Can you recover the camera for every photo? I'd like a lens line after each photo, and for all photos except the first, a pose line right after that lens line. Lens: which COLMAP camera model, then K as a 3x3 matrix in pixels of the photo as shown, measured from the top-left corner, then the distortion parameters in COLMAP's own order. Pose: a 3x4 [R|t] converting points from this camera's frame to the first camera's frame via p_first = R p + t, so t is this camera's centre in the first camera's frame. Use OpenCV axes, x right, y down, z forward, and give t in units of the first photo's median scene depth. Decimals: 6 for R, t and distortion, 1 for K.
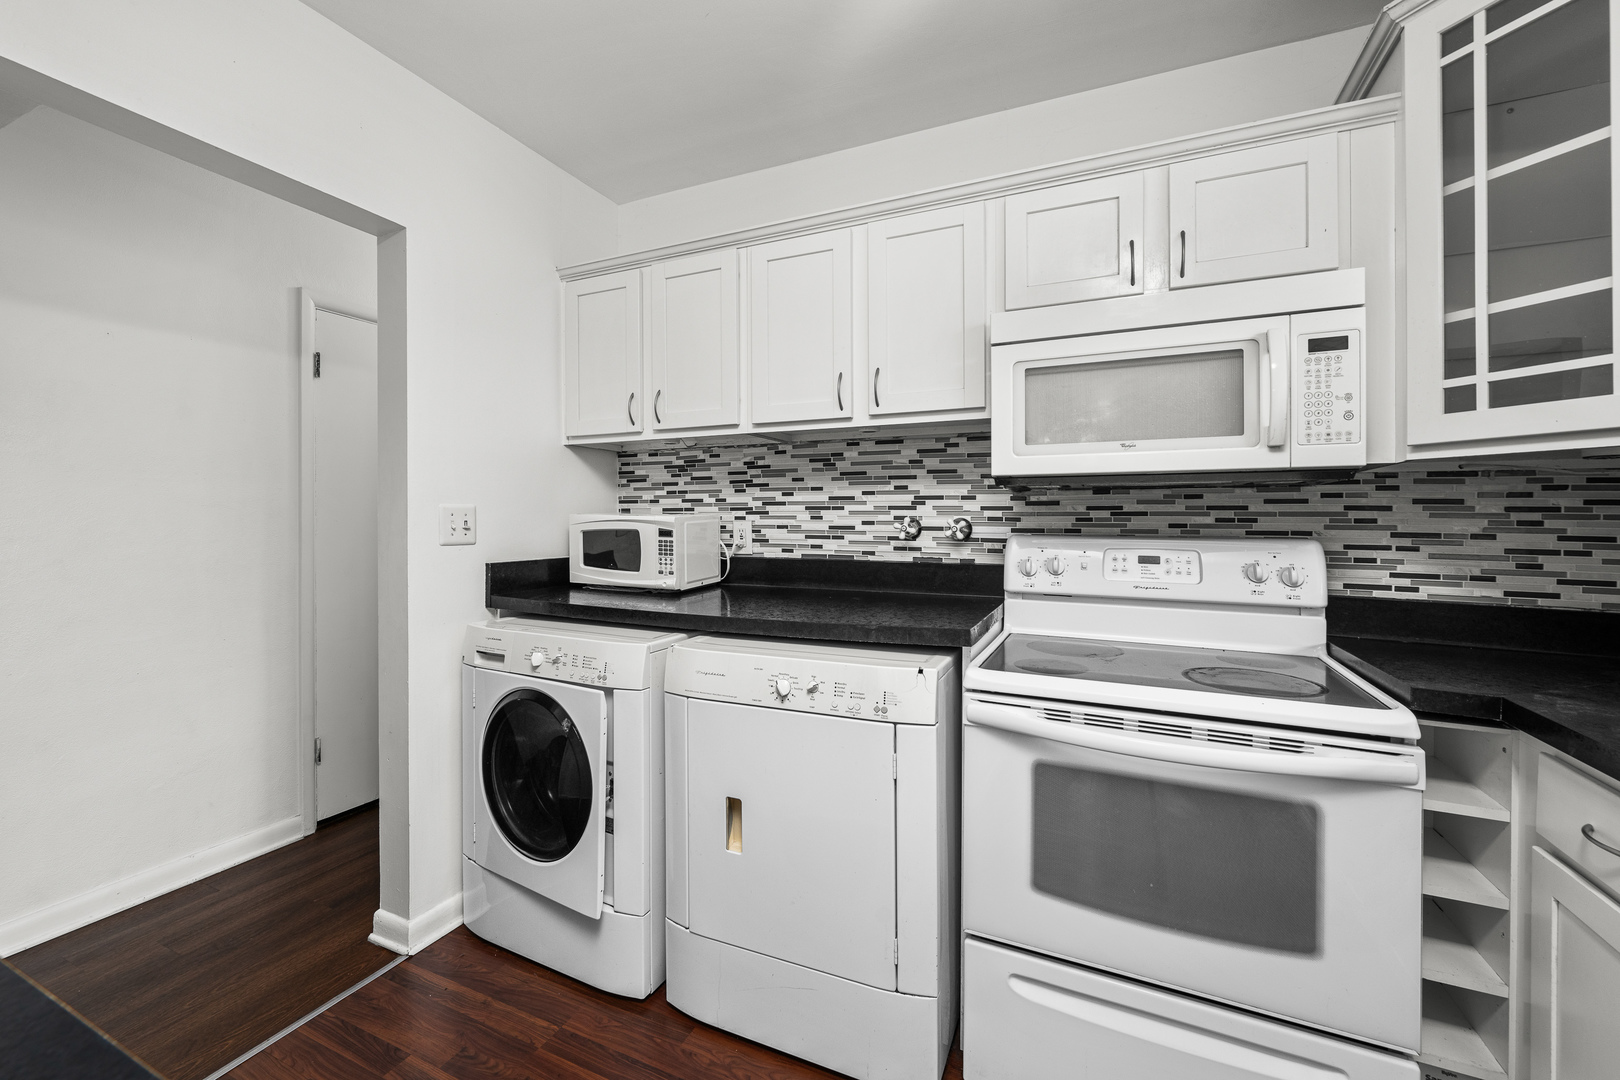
lens RADIAL K [[656.4, 0, 799.7], [0, 656.4, 517.9], [0, 0, 1]] dist [-0.000954, 0.000242]
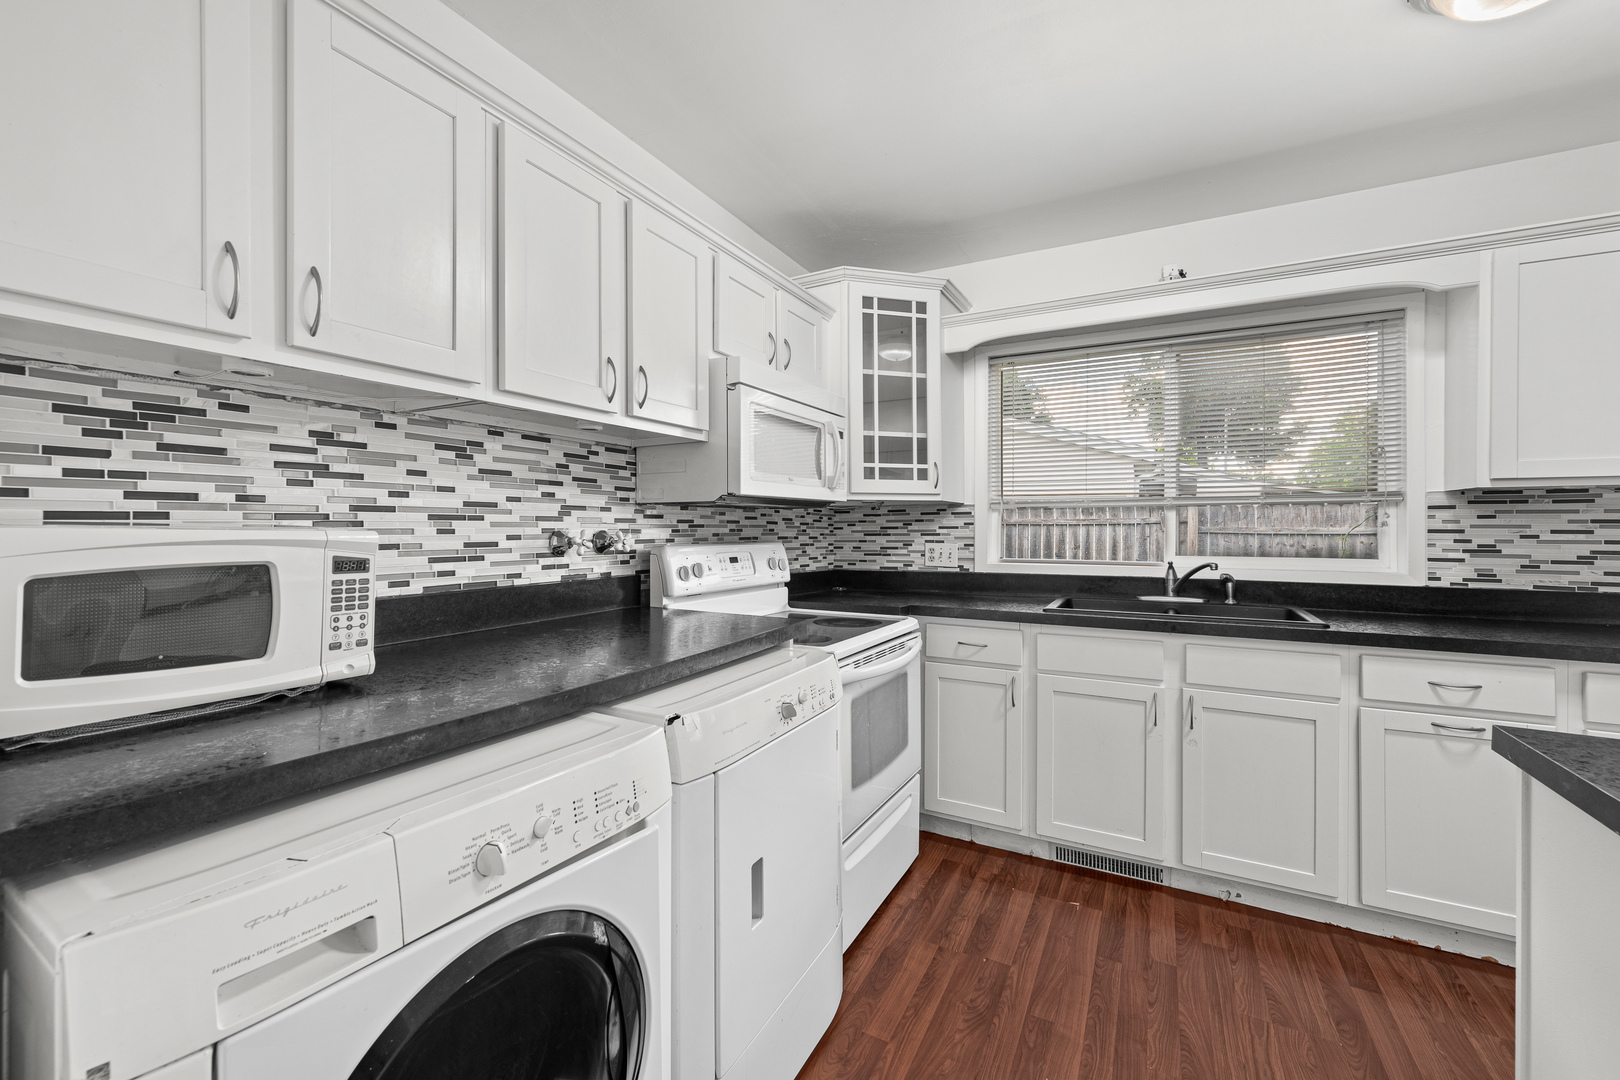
lens RADIAL K [[656.4, 0, 793.4], [0, 656.4, 529.7], [0, 0, 1]] dist [-0.000954, 0.000242]
pose [[0.082407, -0.006831, 0.996575, -0.804072], [0.001845, 0.999976, 0.006701, -0.007581], [-0.996597, 0.001286, 0.082417, 0.749389]]
